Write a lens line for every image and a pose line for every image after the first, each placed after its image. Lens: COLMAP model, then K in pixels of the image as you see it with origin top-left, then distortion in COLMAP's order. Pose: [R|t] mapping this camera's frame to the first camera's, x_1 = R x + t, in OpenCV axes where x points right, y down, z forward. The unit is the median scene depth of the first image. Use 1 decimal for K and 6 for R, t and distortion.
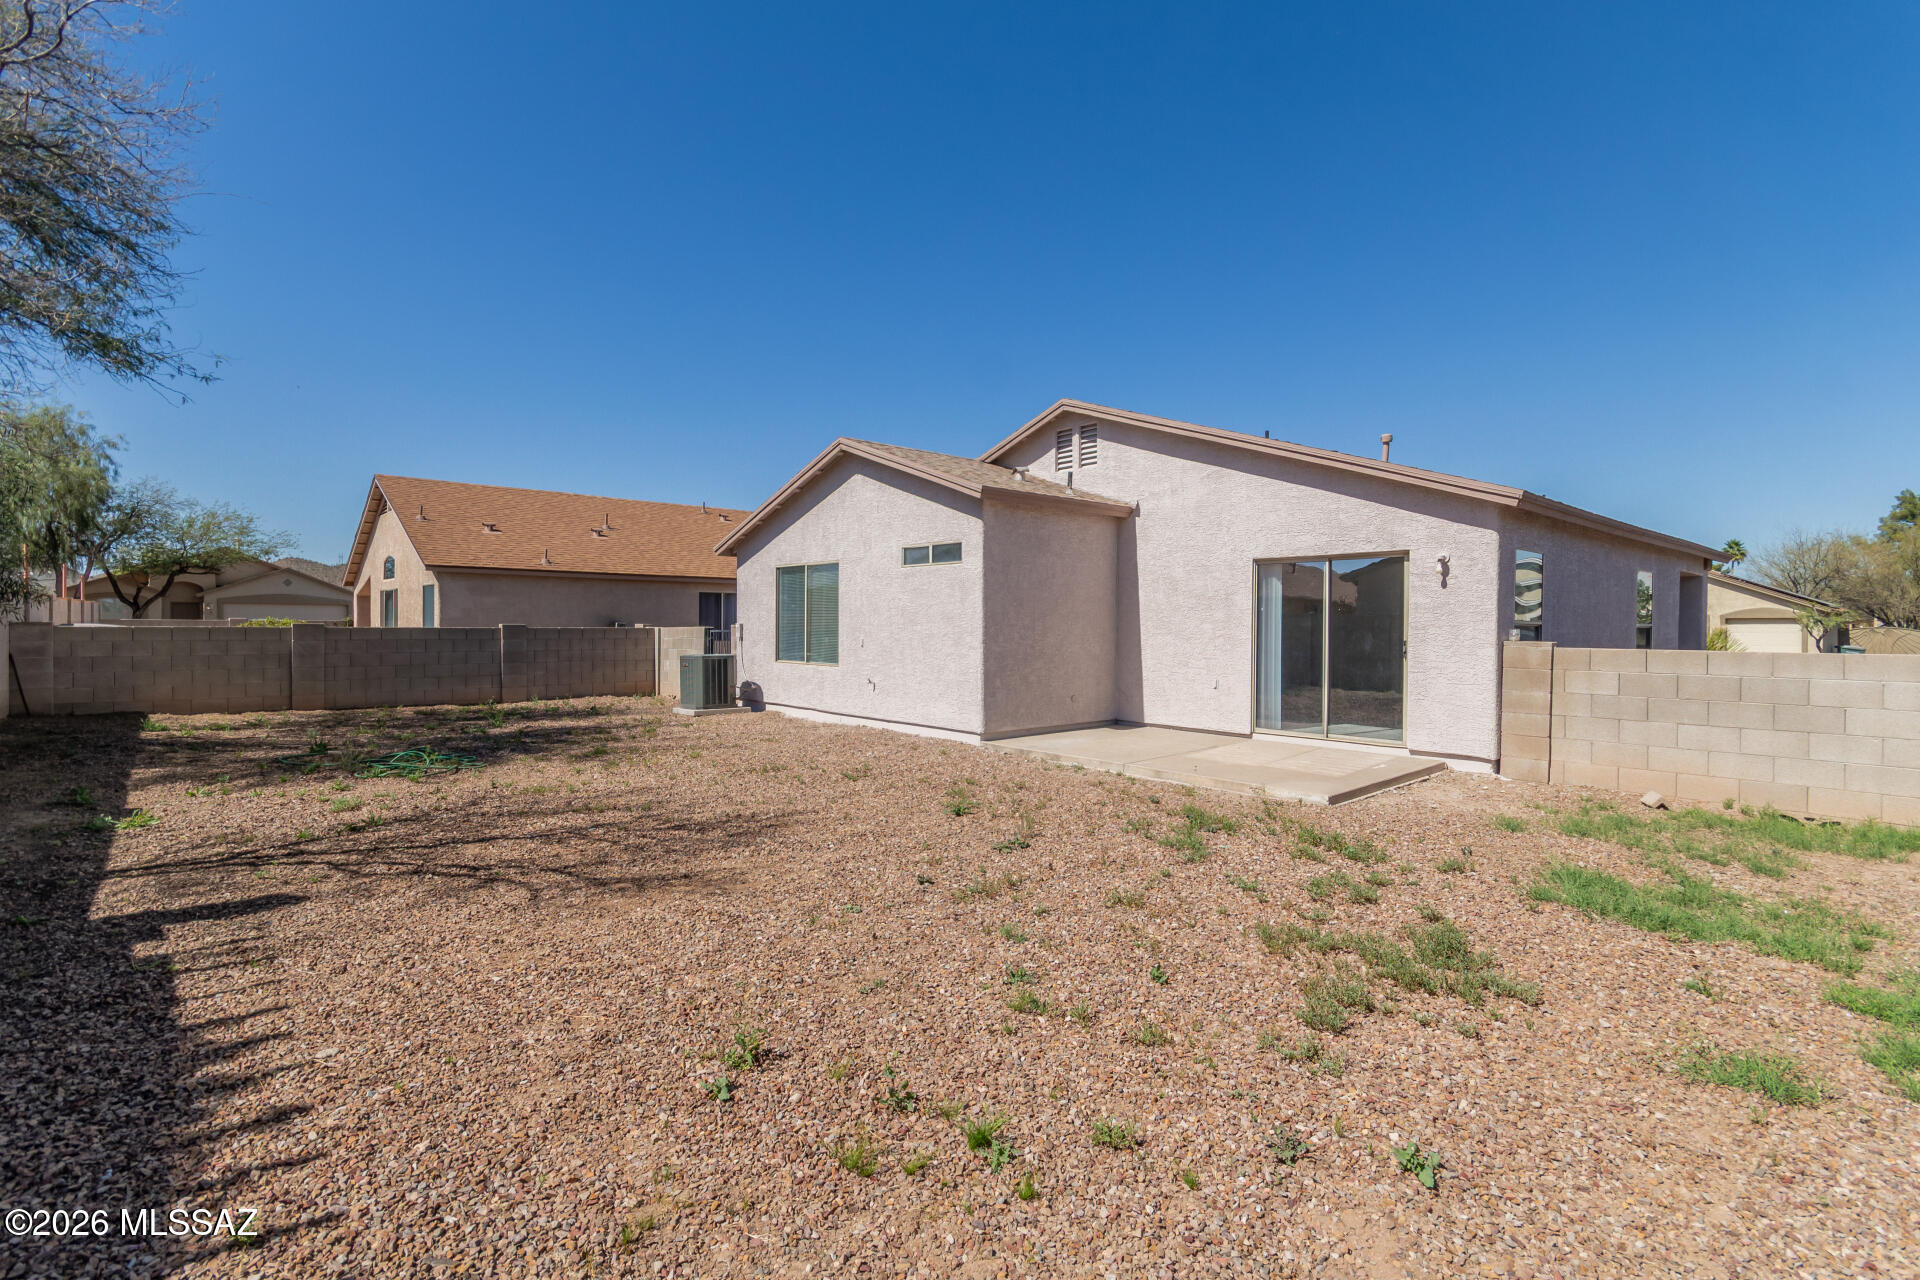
lens RADIAL K [[886.5, 0, 958.5], [0, 886.5, 636.2], [0, 0, 1]] dist [0.000305, 0.001351]
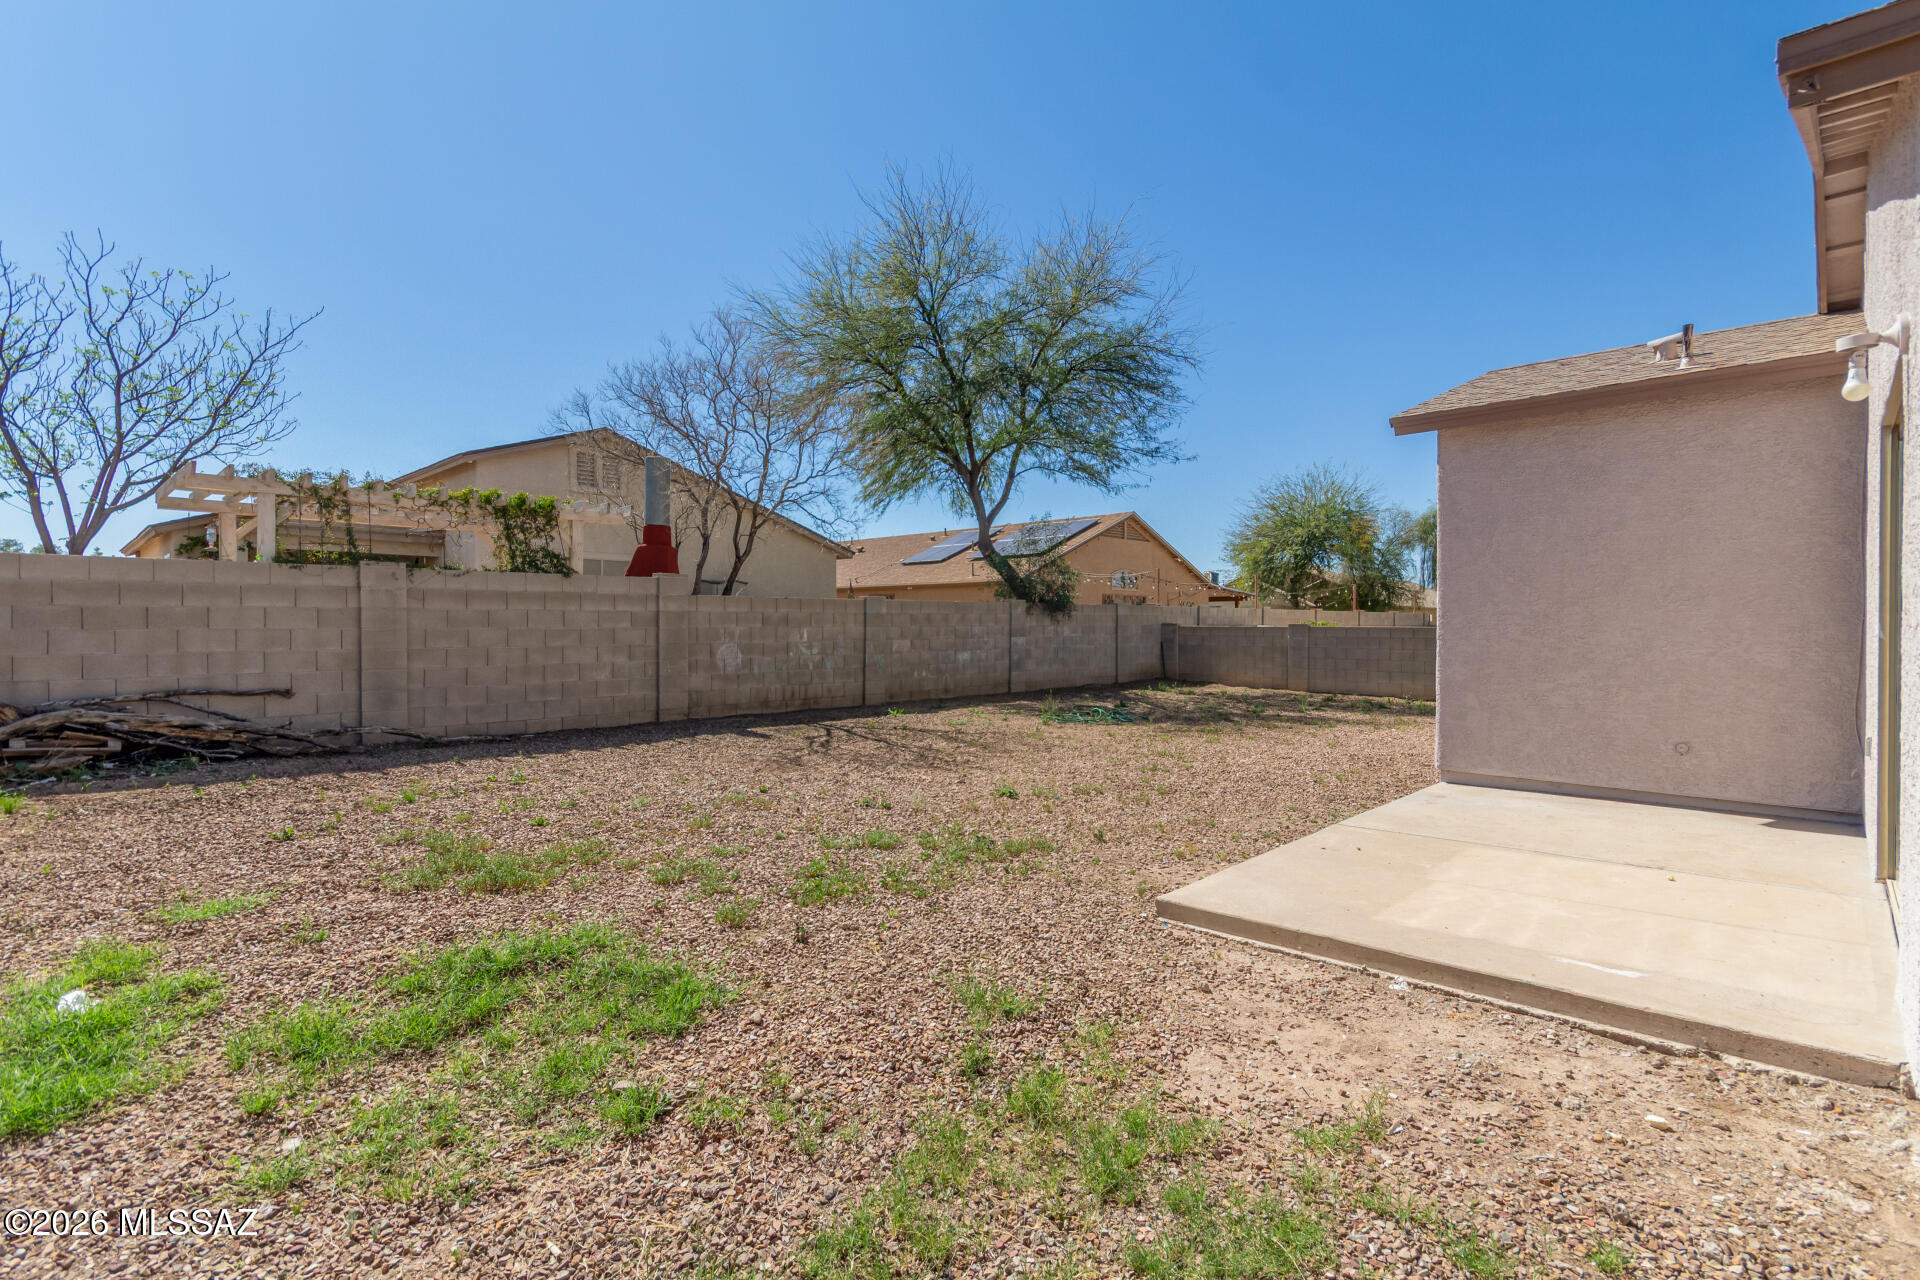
lens RADIAL K [[886.5, 0, 958.8], [0, 886.5, 636.2], [0, 0, 1]] dist [0.000305, 0.001351]
pose [[0.051013, 0.005415, -0.998683, 0.538383], [-0.018507, 0.999819, 0.004476, 0.007187], [0.998527, 0.018254, 0.051103, 0.453620]]
